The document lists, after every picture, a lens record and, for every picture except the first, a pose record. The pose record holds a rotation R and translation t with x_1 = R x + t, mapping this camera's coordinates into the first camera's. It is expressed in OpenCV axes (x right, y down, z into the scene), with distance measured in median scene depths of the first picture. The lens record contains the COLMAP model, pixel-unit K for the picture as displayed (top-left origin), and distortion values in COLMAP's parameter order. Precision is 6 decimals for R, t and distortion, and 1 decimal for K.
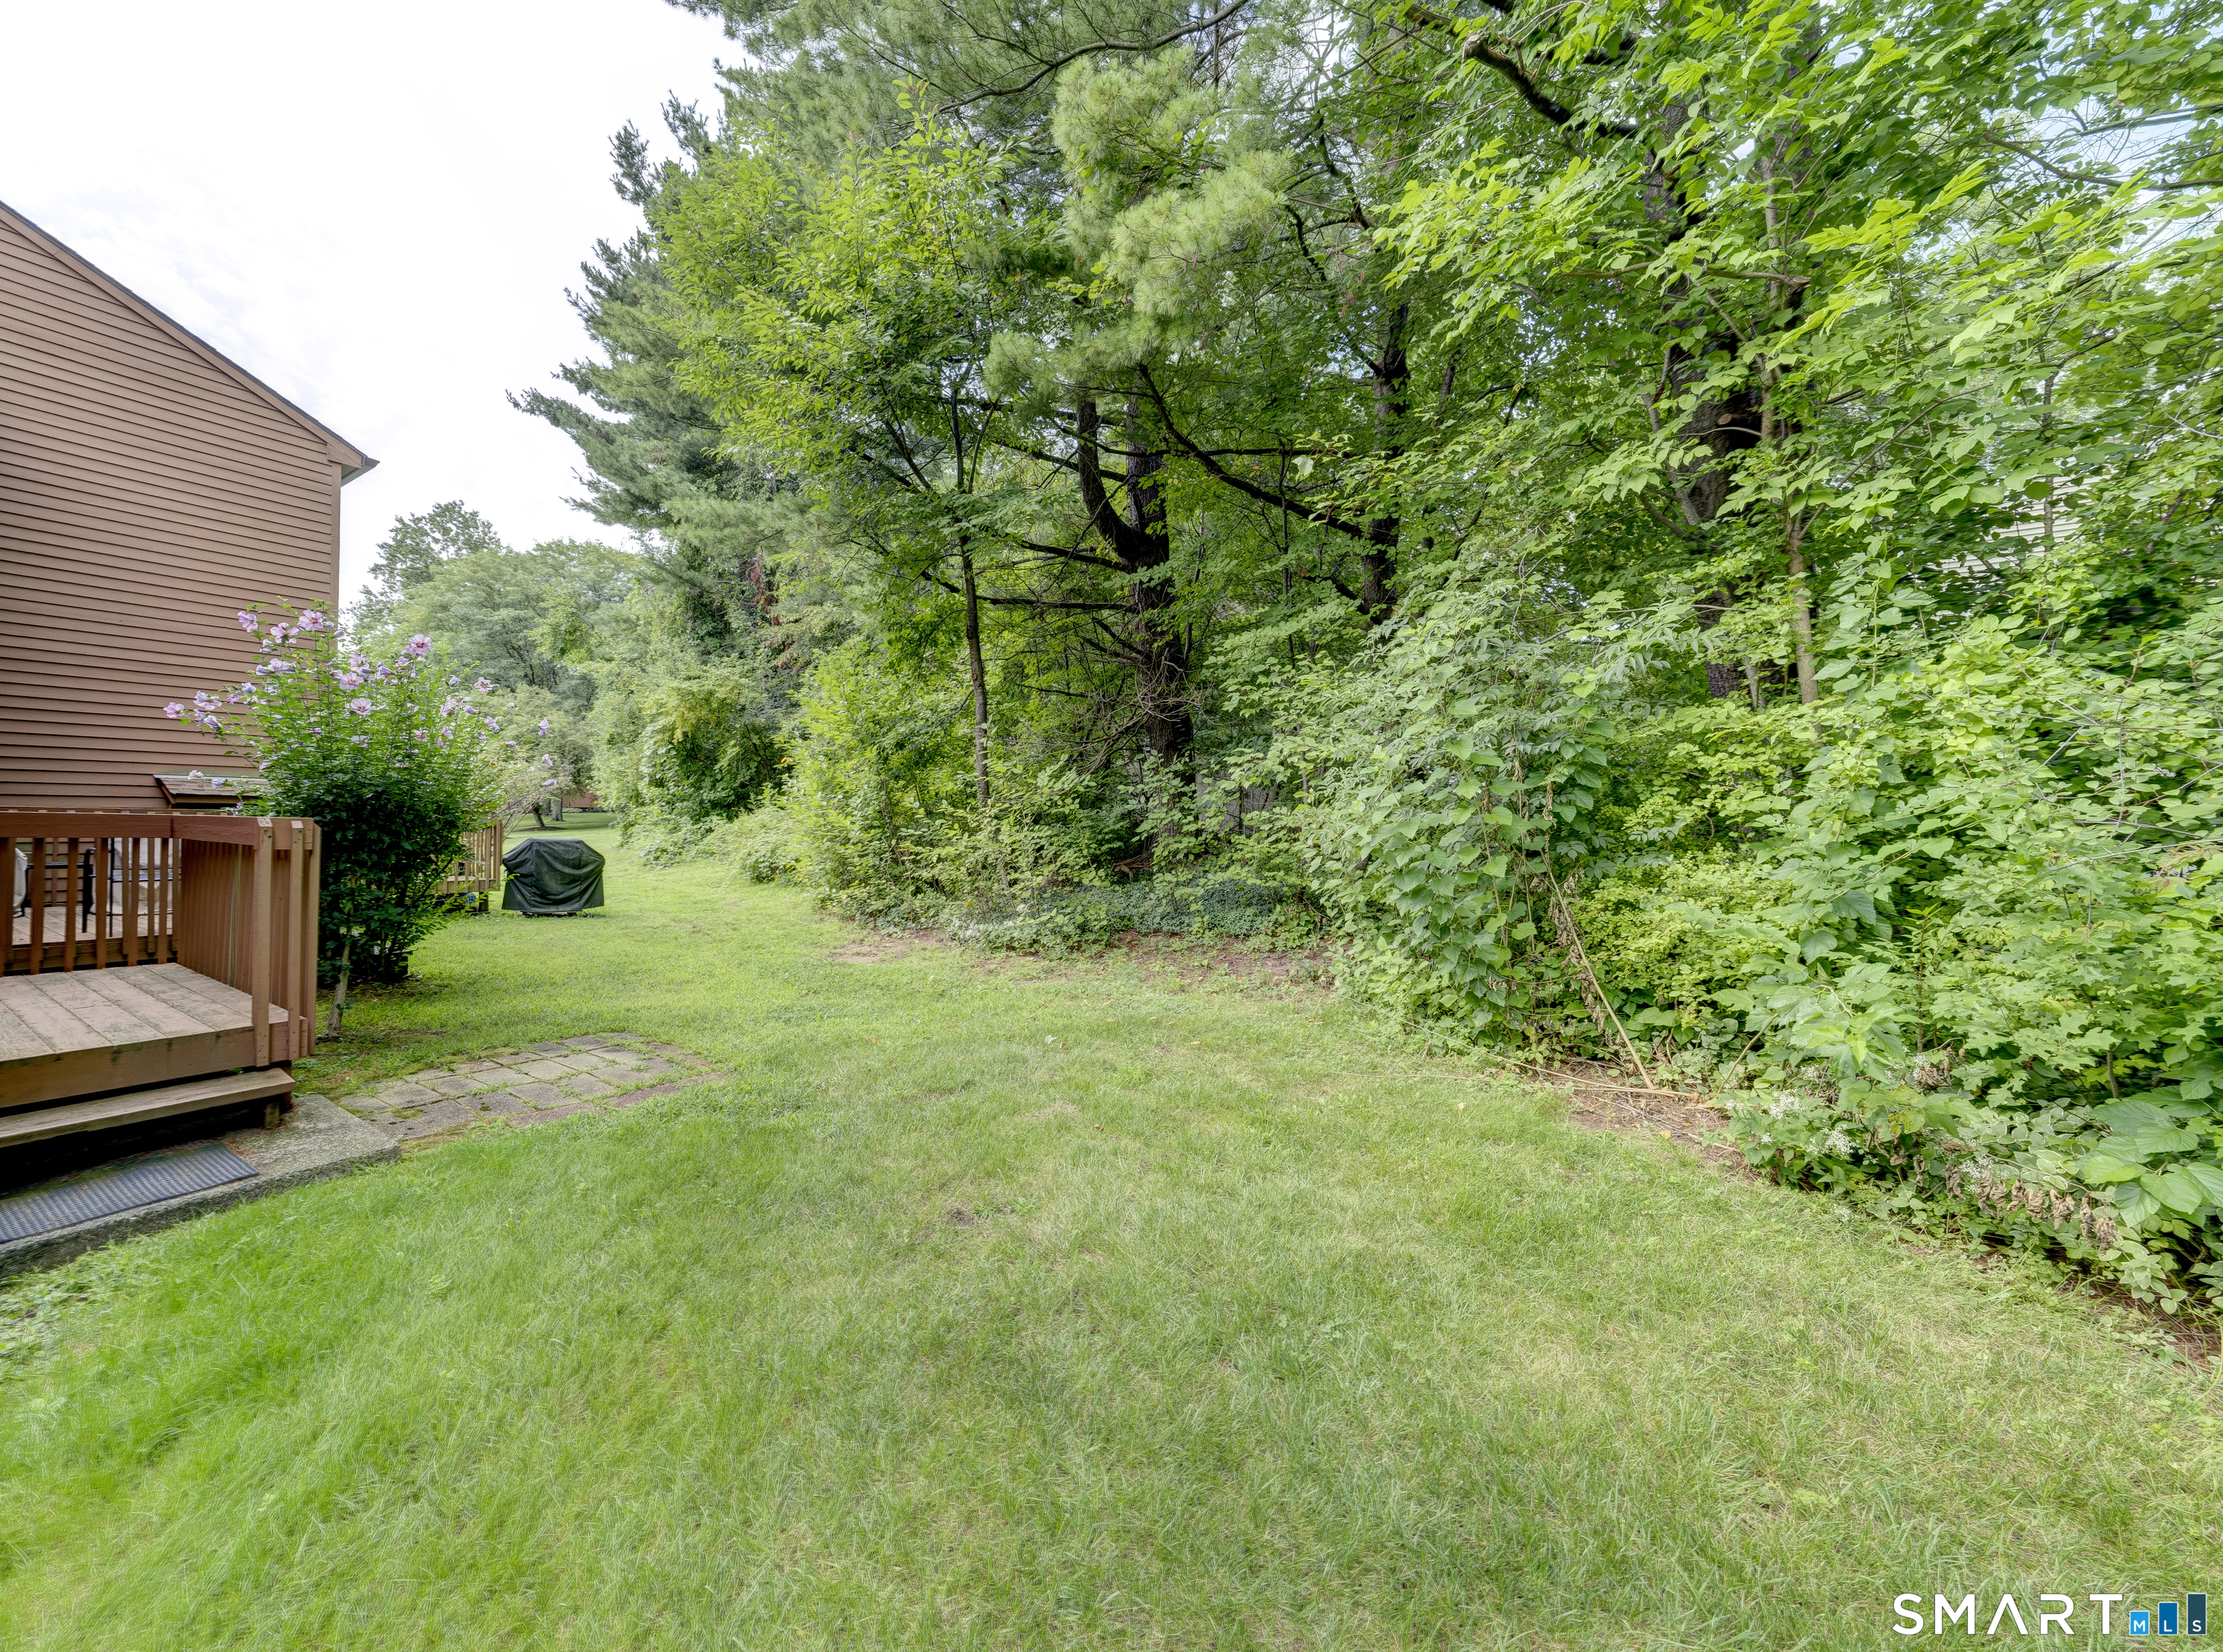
lens RADIAL K [[836.8, 0, 1111.5], [0, 836.8, 826.0], [0, 0, 1]] dist [-0.000877, -0.000088]
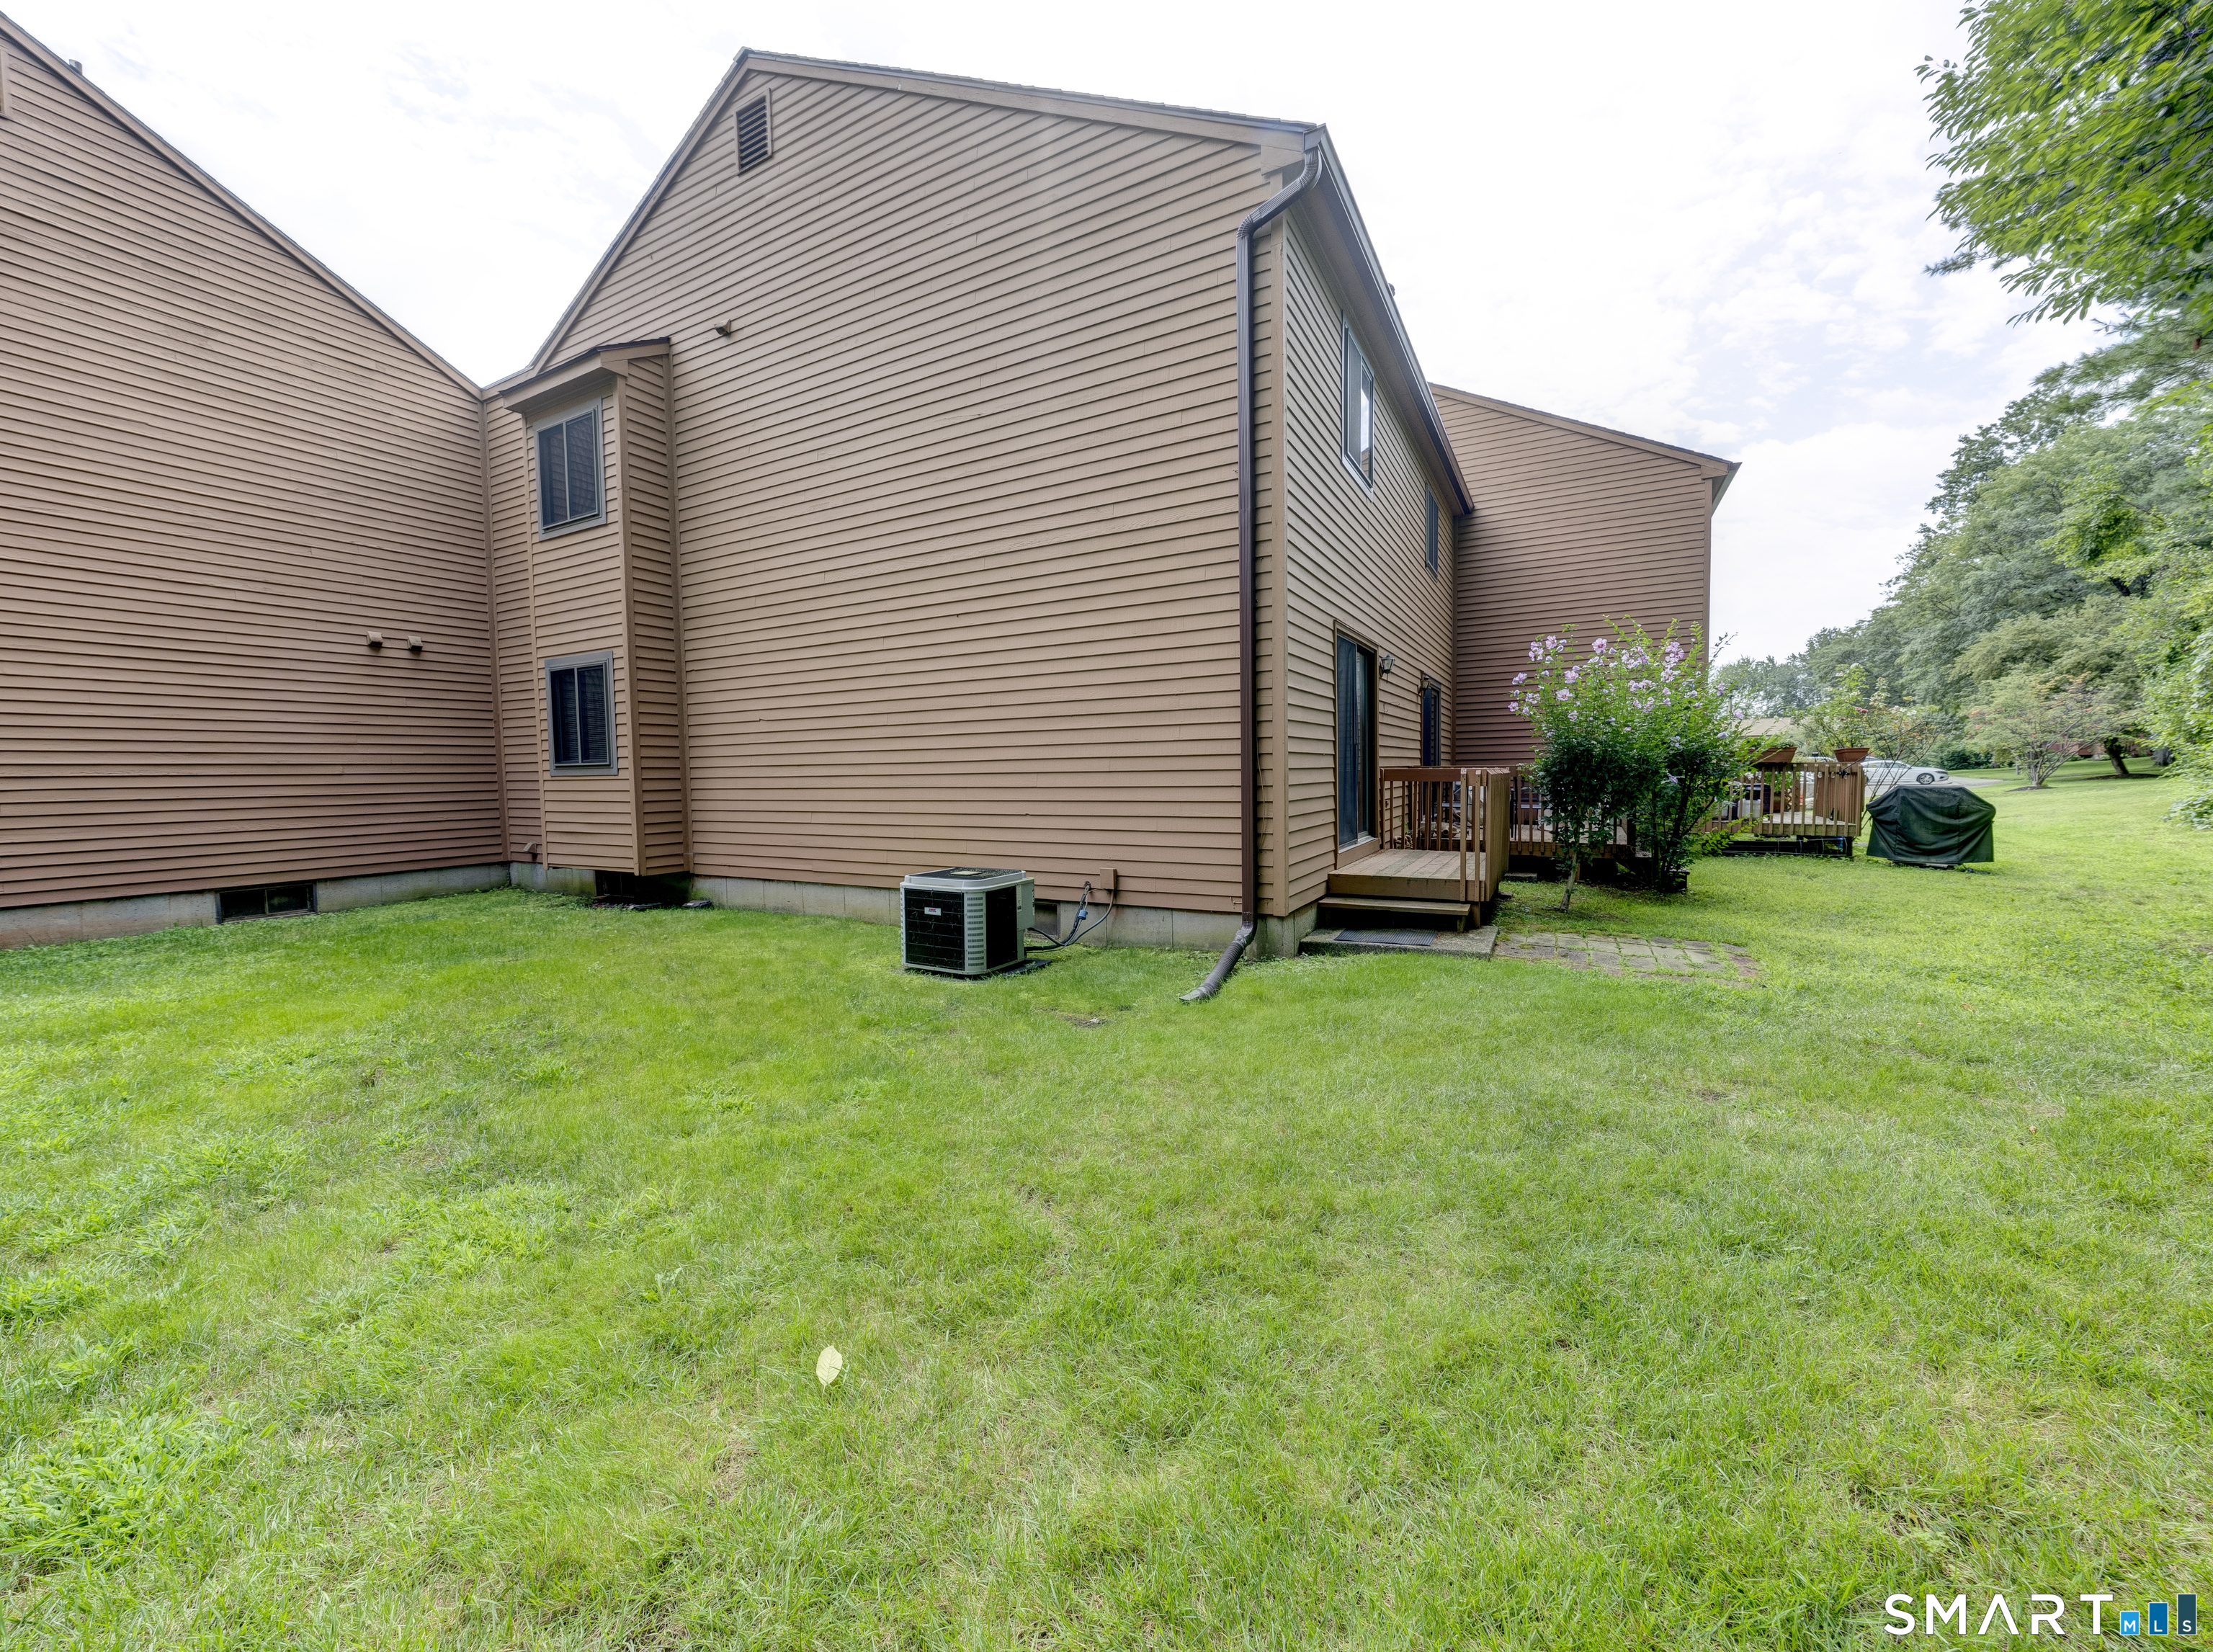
lens RADIAL K [[833.1, 0, 1106.5], [0, 833.1, 826.0], [0, 0, 1]] dist [-0.000877, -0.000088]
pose [[0.068920, 0.053929, -0.996163, 0.200121], [0.005903, 0.998498, 0.054464, 0.004946], [0.997605, -0.009634, 0.068498, 0.017122]]
